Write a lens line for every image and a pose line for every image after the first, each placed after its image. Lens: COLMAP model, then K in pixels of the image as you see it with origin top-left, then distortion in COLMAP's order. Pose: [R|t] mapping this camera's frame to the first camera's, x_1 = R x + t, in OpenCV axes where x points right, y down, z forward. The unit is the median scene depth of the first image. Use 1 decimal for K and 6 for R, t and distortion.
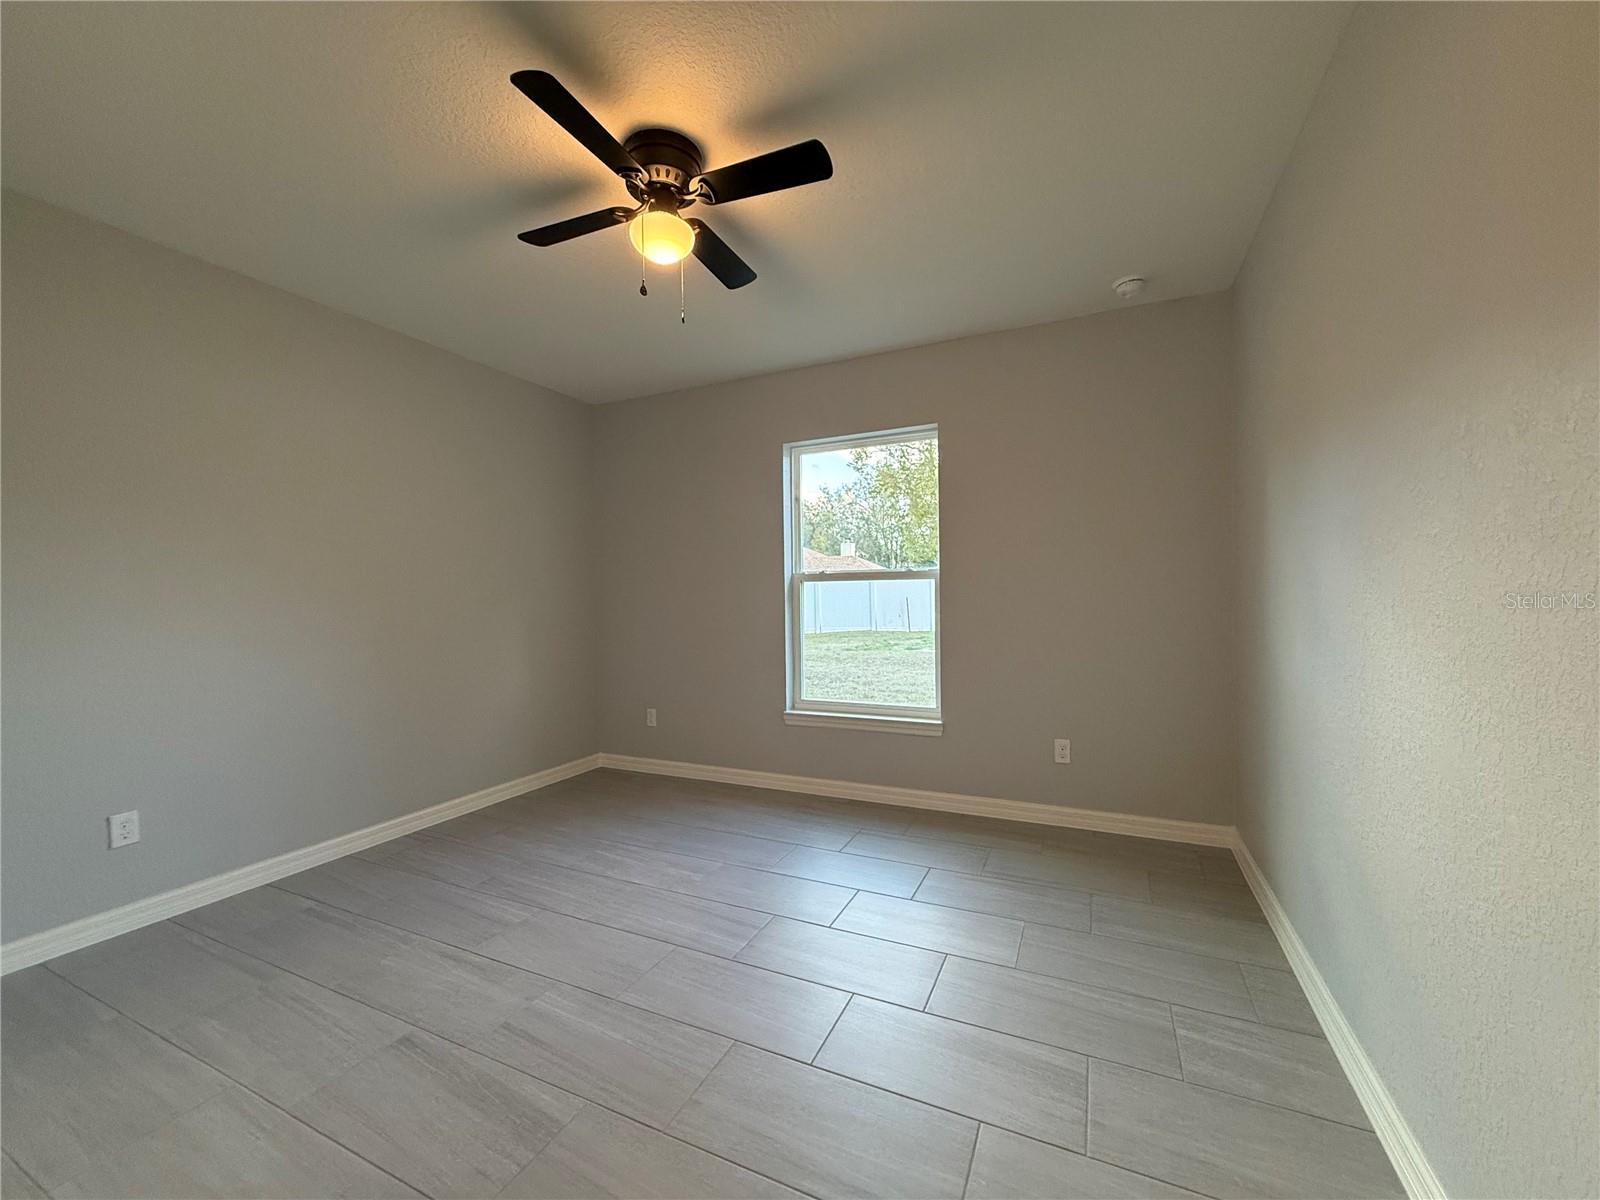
lens RADIAL K [[640.1, 0, 806.7], [0, 640.1, 602.6], [0, 0, 1]] dist [-0.000581, -0.000049]
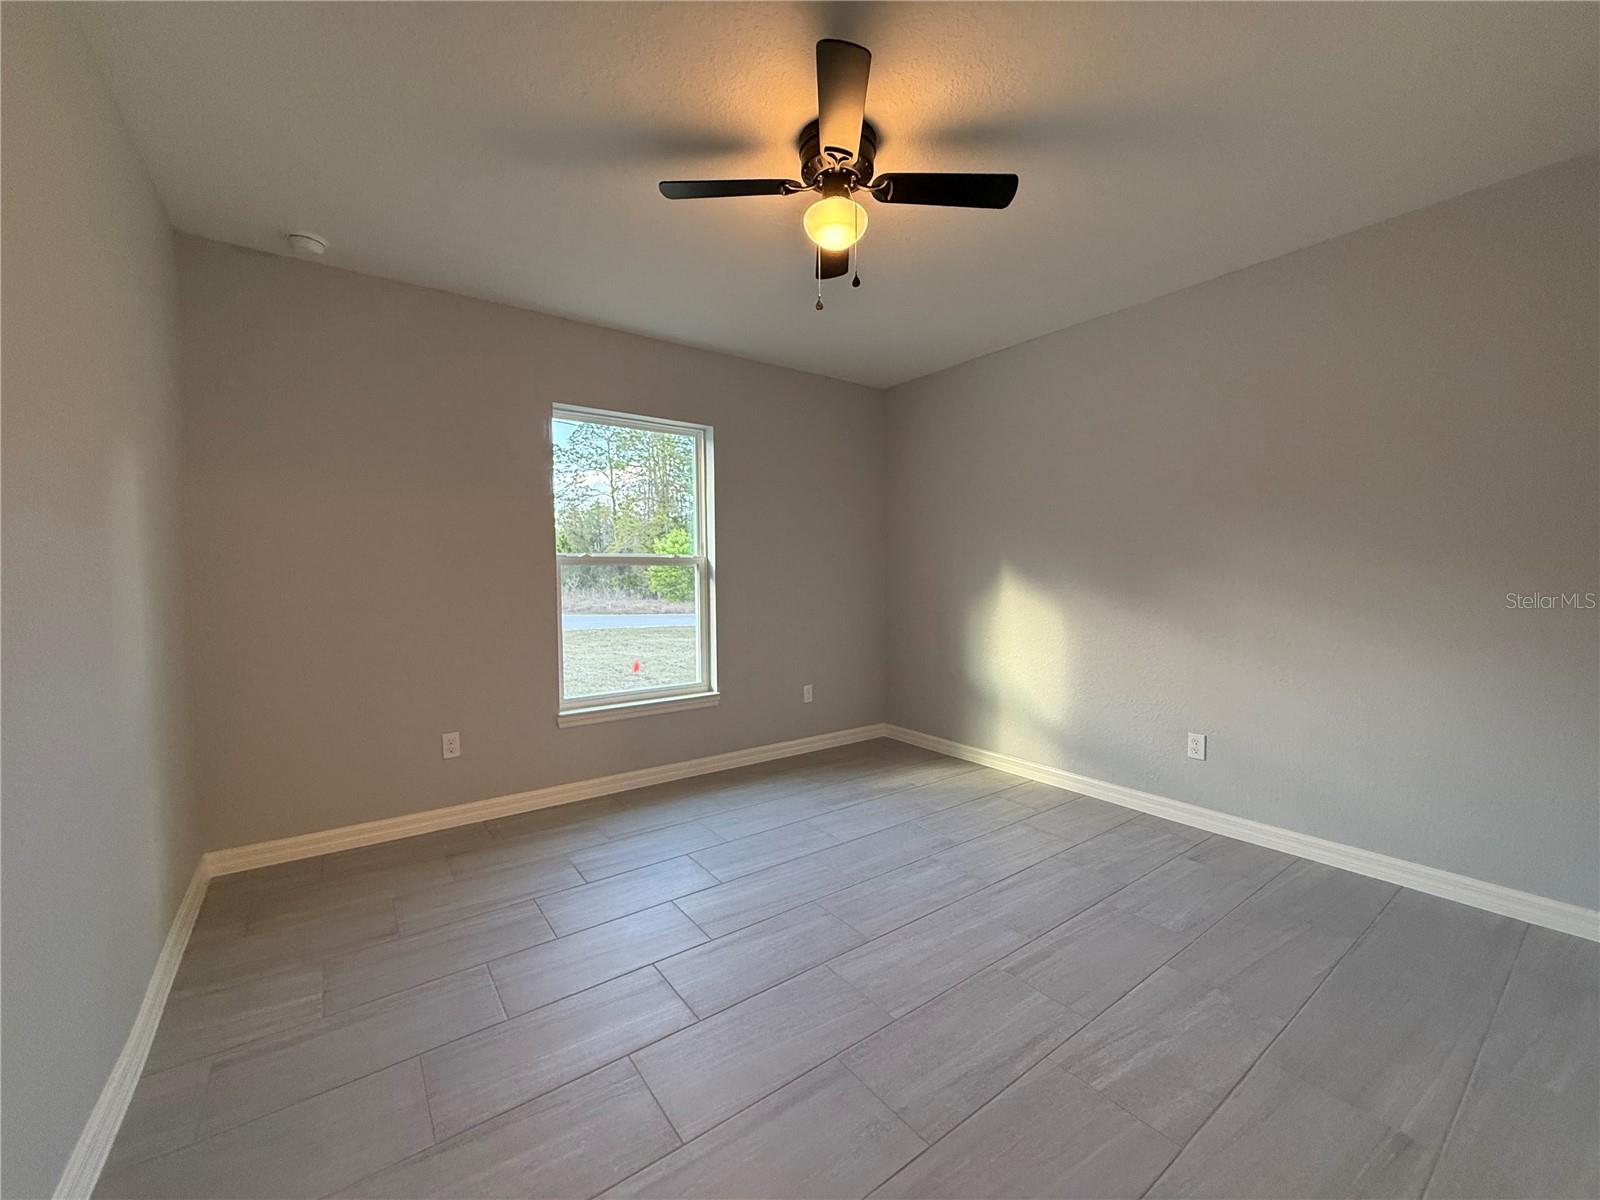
lens RADIAL K [[640.1, 0, 806.7], [0, 640.1, 602.6], [0, 0, 1]] dist [-0.000581, -0.000049]
pose [[0.494844, -0.039169, 0.868099, -0.660214], [0.020028, 0.999232, 0.033669, -0.006507], [-0.868751, 0.000726, 0.495248, 0.283277]]
